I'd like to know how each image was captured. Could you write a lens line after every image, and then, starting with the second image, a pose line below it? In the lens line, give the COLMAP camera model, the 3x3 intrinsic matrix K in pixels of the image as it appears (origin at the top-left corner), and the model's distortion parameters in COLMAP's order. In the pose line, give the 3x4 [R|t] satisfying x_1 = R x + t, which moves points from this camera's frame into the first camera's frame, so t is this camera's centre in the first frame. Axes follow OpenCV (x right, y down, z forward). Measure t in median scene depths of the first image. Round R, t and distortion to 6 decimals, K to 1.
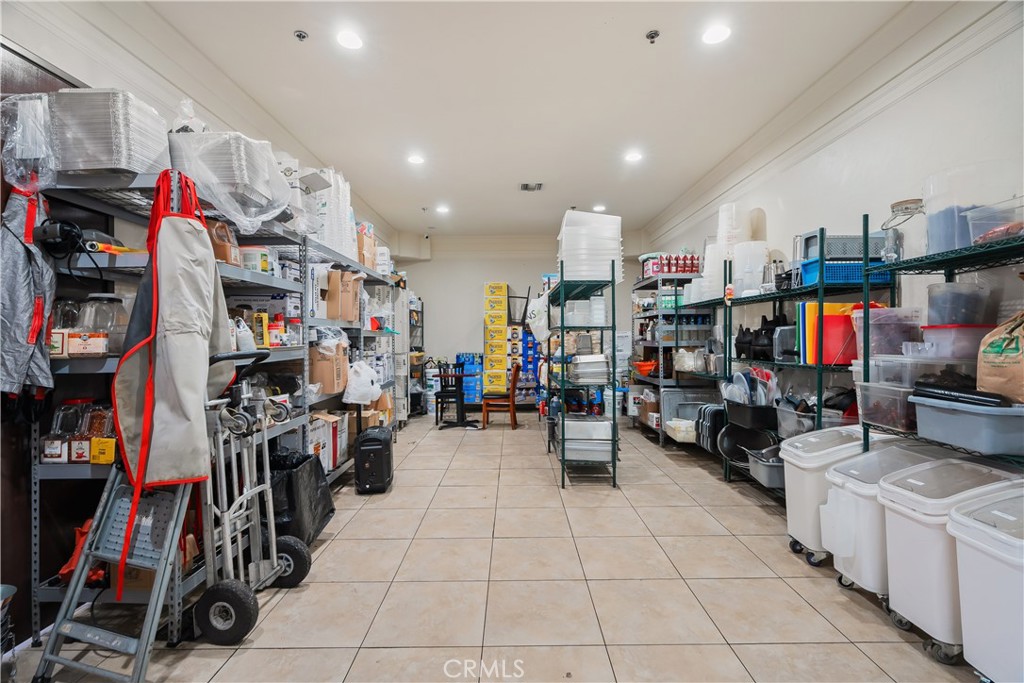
lens RADIAL K [[464.7, 0, 511.7], [0, 464.7, 329.5], [0, 0, 1]] dist [0.000742, 0.000313]
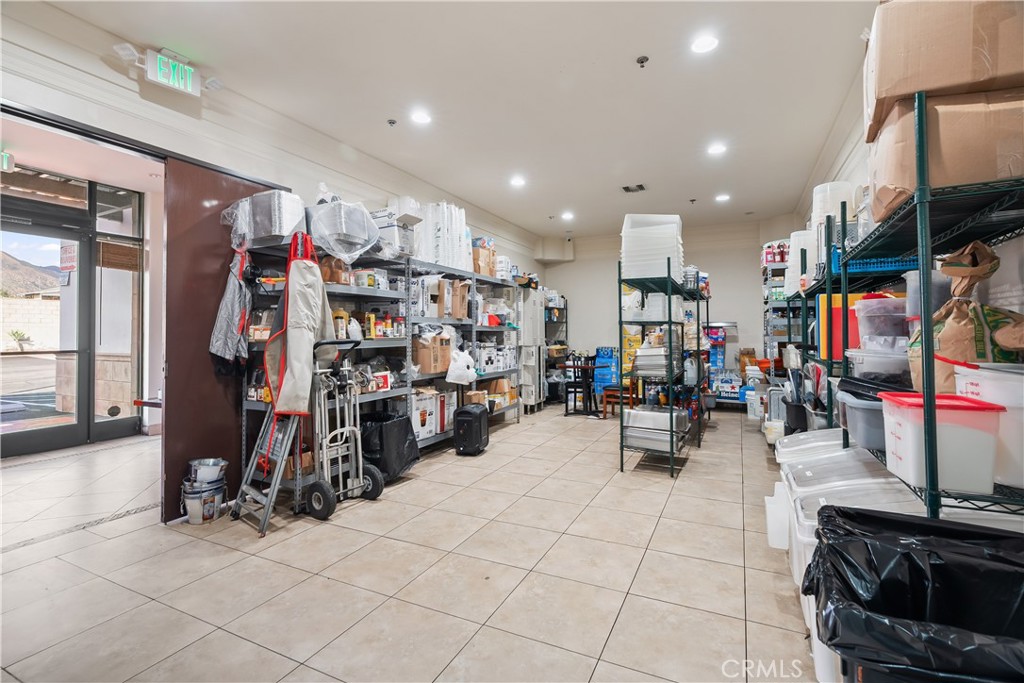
lens RADIAL K [[471.1, 0, 510.1], [0, 471.1, 313.1], [0, 0, 1]] dist [-0.001031, 0.000033]
pose [[0.899261, -0.016283, -0.437109, 0.422628], [0.005557, 0.999652, -0.025807, 0.000922], [0.437377, 0.020778, 0.899038, -0.120974]]
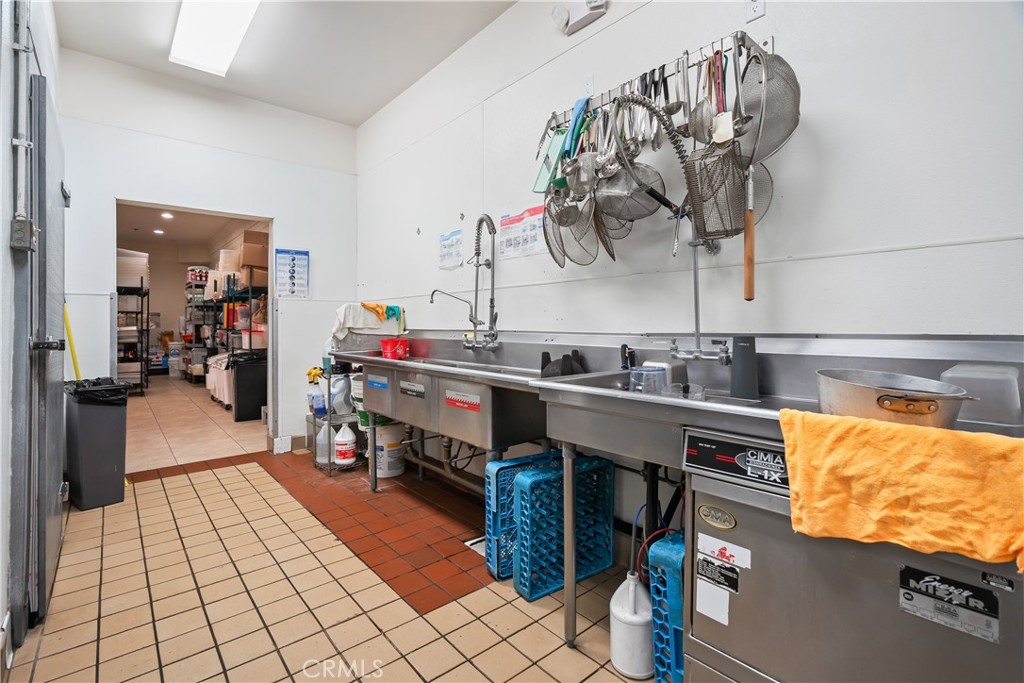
lens RADIAL K [[469.6, 0, 512.8], [0, 469.6, 322.9], [0, 0, 1]] dist [-0.002312, -0.000059]
pose [[0.758293, 0.003261, 0.651906, 0.141175], [-0.010343, 0.999922, 0.007028, 0.013024], [-0.651832, -0.012072, 0.758267, -1.694240]]
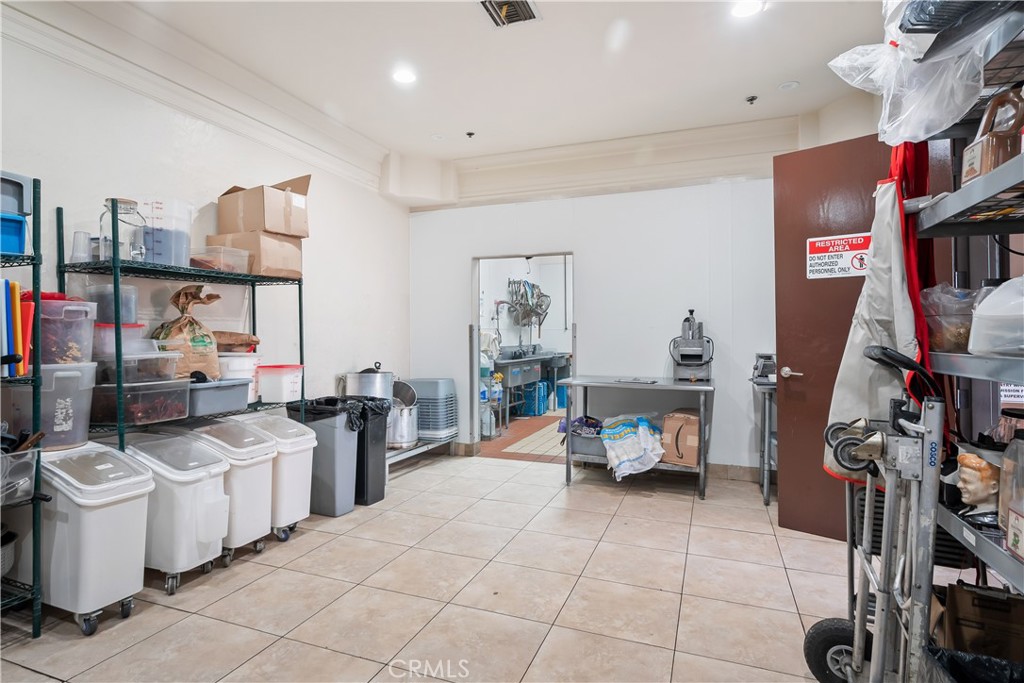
lens RADIAL K [[537.2, 0, 508.9], [0, 537.2, 345.8], [0, 0, 1]] dist [-0.001495, -0.000233]
pose [[-0.934555, 0.000867, 0.355817, -0.235161], [0.001747, 0.999996, 0.002153, 0.026894], [-0.355814, 0.002634, -0.934553, 1.259699]]
